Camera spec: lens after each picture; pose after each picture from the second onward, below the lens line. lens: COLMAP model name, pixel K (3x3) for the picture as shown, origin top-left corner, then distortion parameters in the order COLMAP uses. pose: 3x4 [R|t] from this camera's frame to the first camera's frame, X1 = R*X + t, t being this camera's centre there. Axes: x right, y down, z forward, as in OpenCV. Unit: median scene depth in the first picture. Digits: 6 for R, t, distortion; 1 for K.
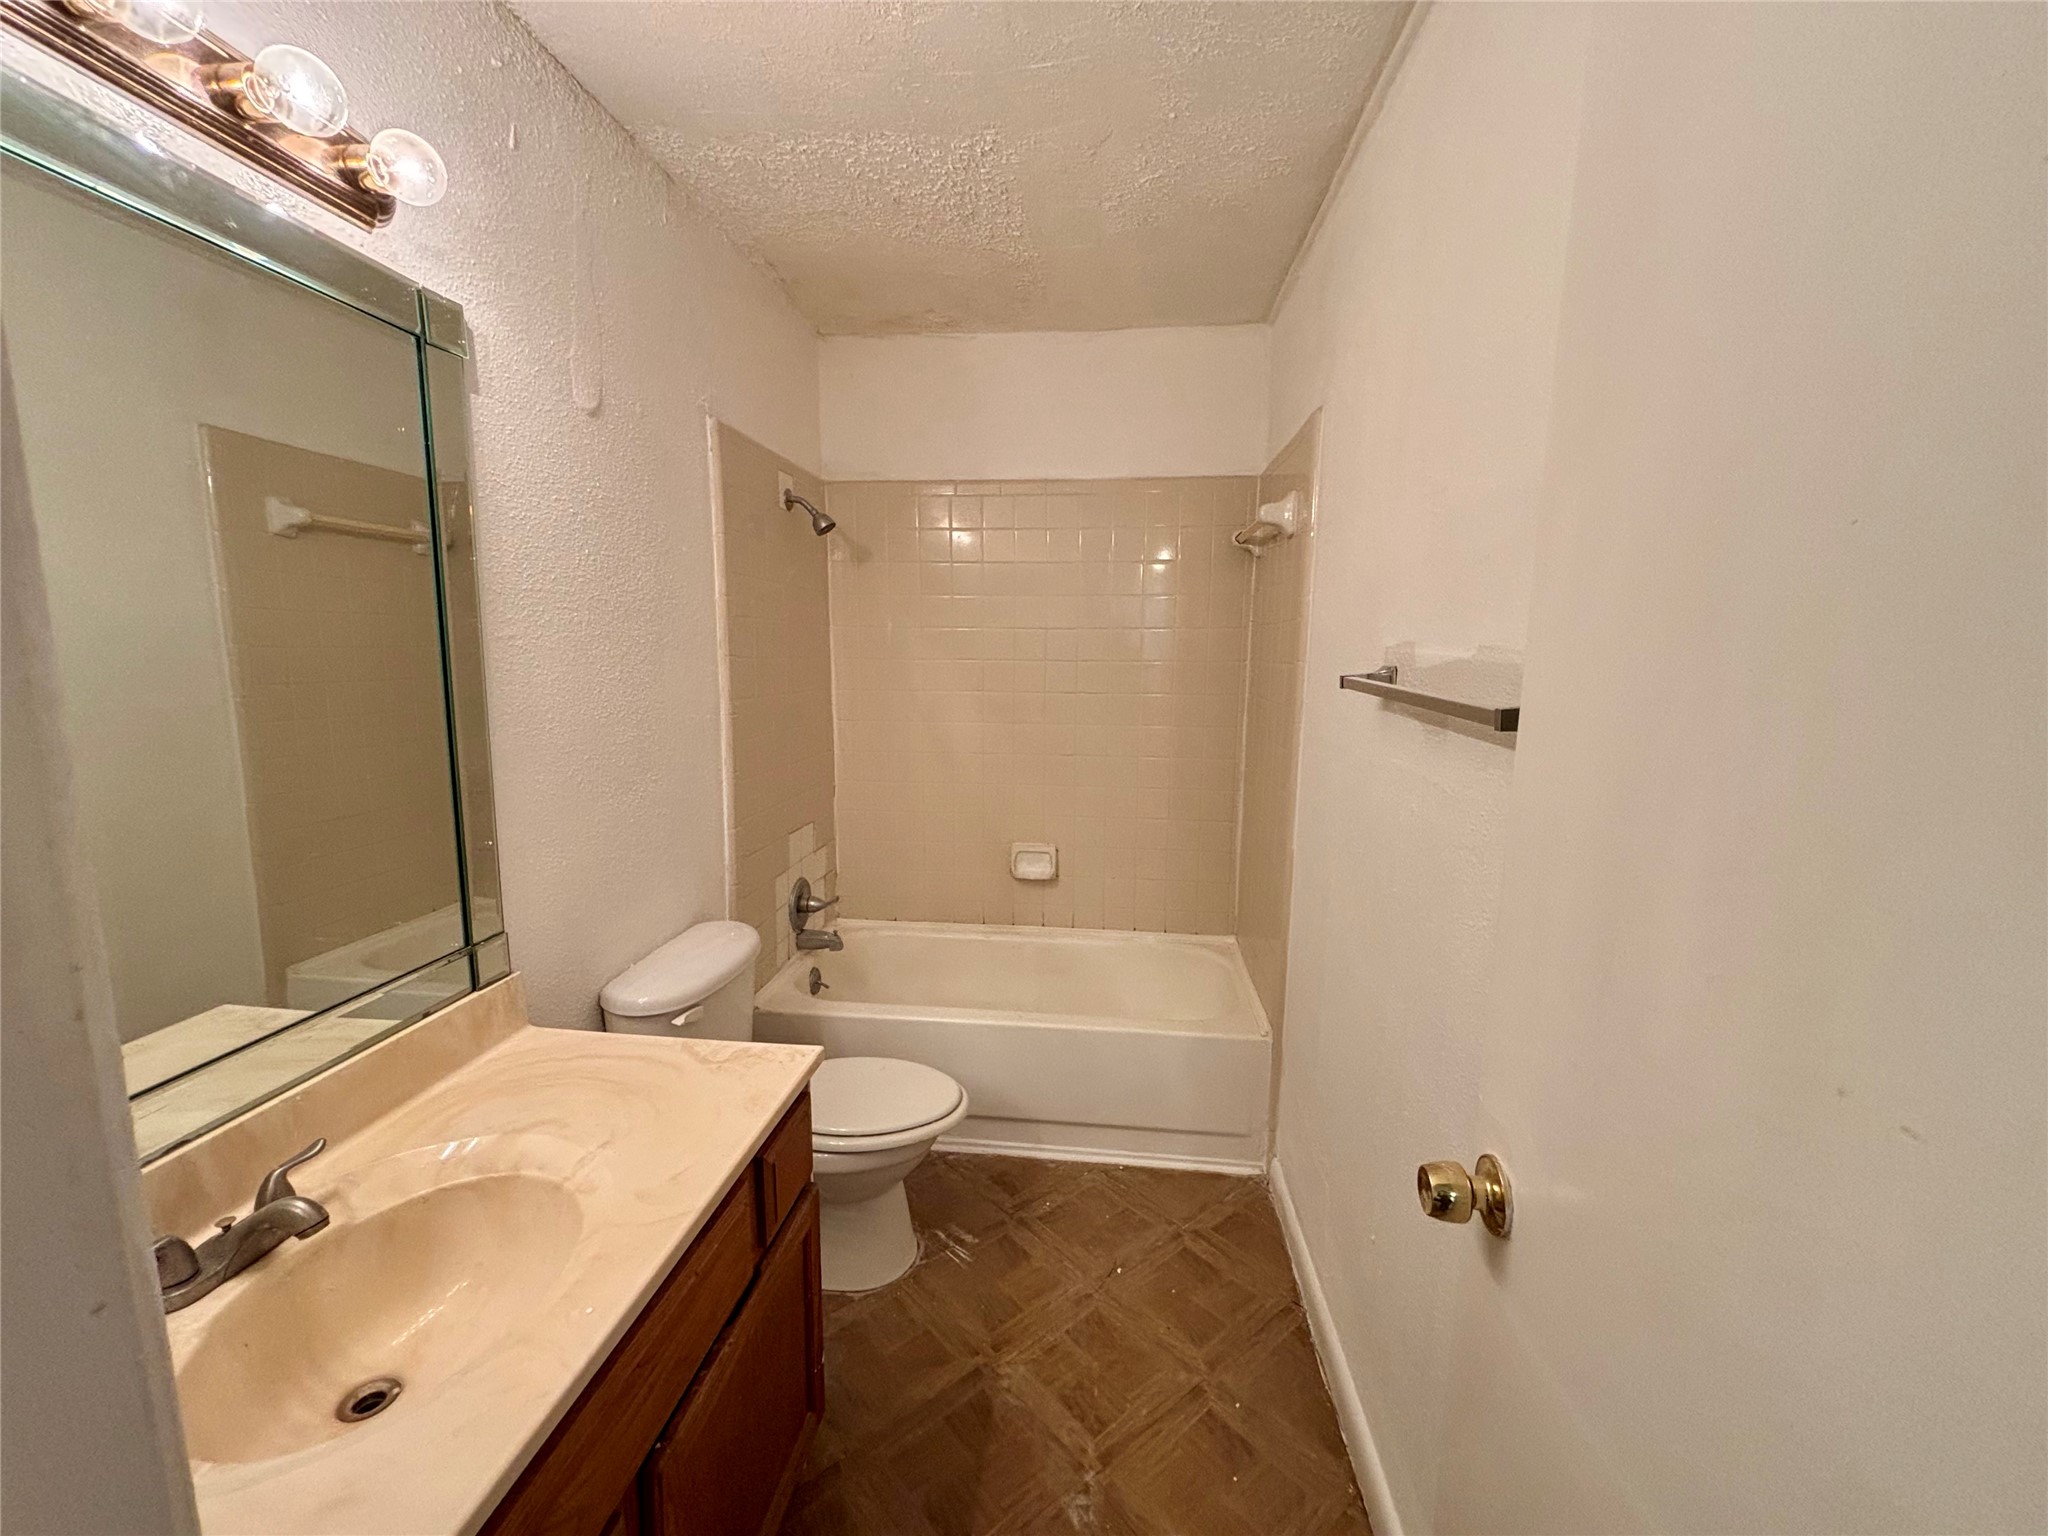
lens RADIAL K [[822.0, 0, 1018.8], [0, 822.0, 765.6], [0, 0, 1]] dist [-0.004047, 0.000993]
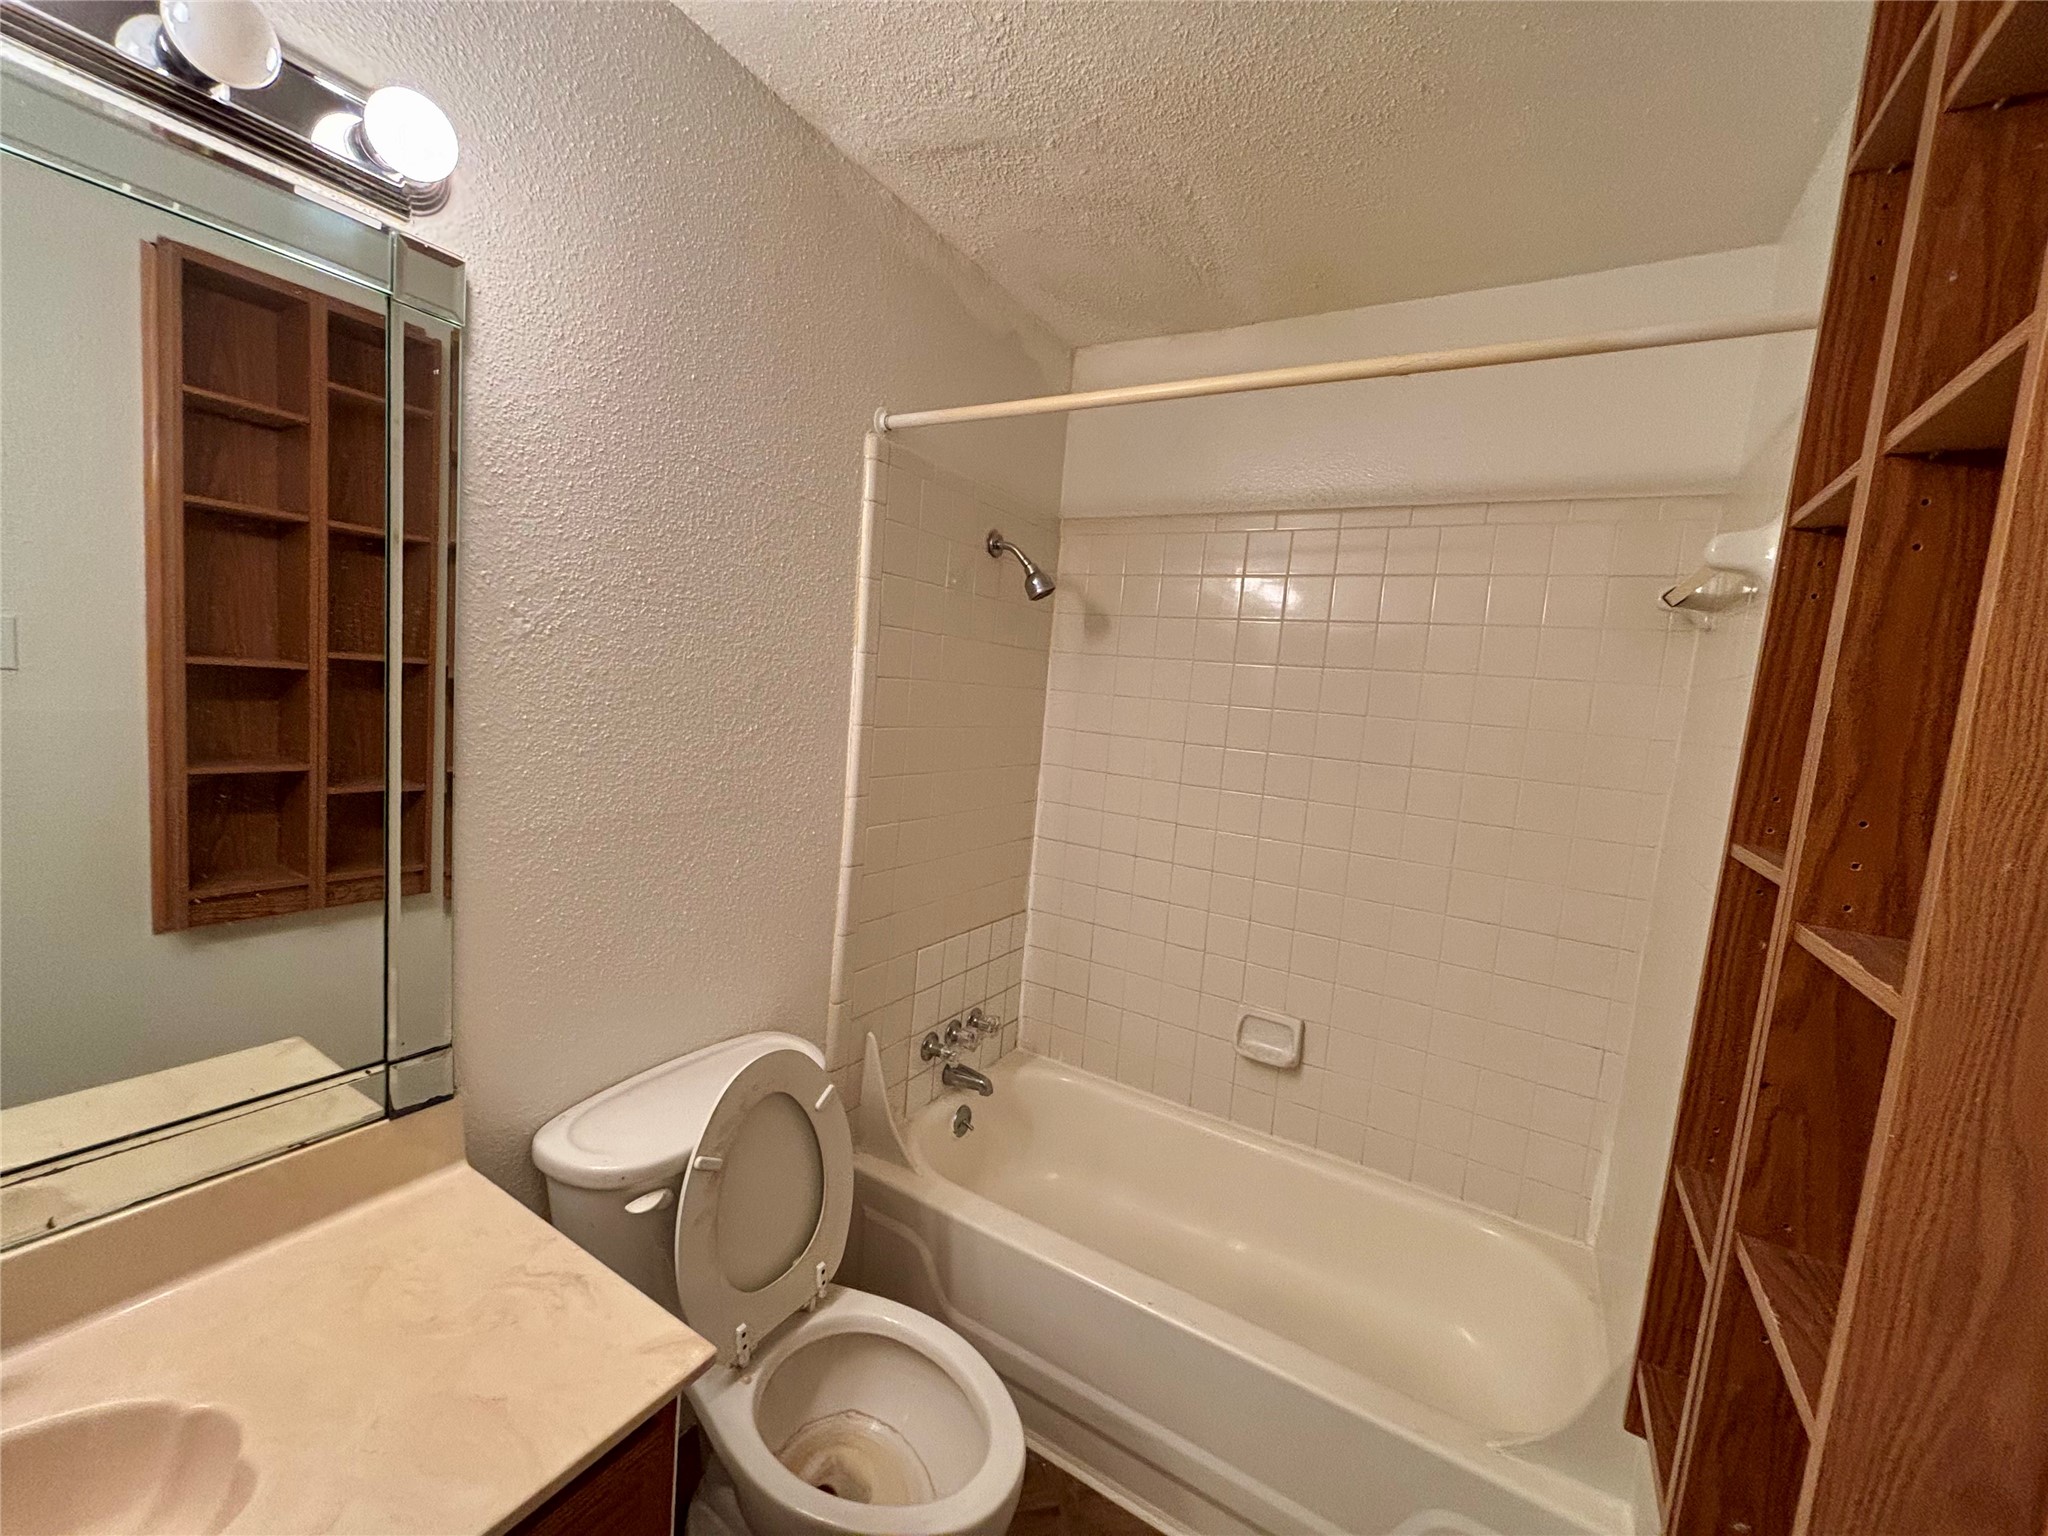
lens RADIAL K [[822.0, 0, 1026.9], [0, 822.0, 771.4], [0, 0, 1]] dist [-0.004047, 0.000993]
pose [[0.891868, 0.113278, -0.437880, 0.126329], [-0.134494, 0.990758, -0.017631, -0.075888], [0.431836, 0.074617, 0.898860, 0.272255]]
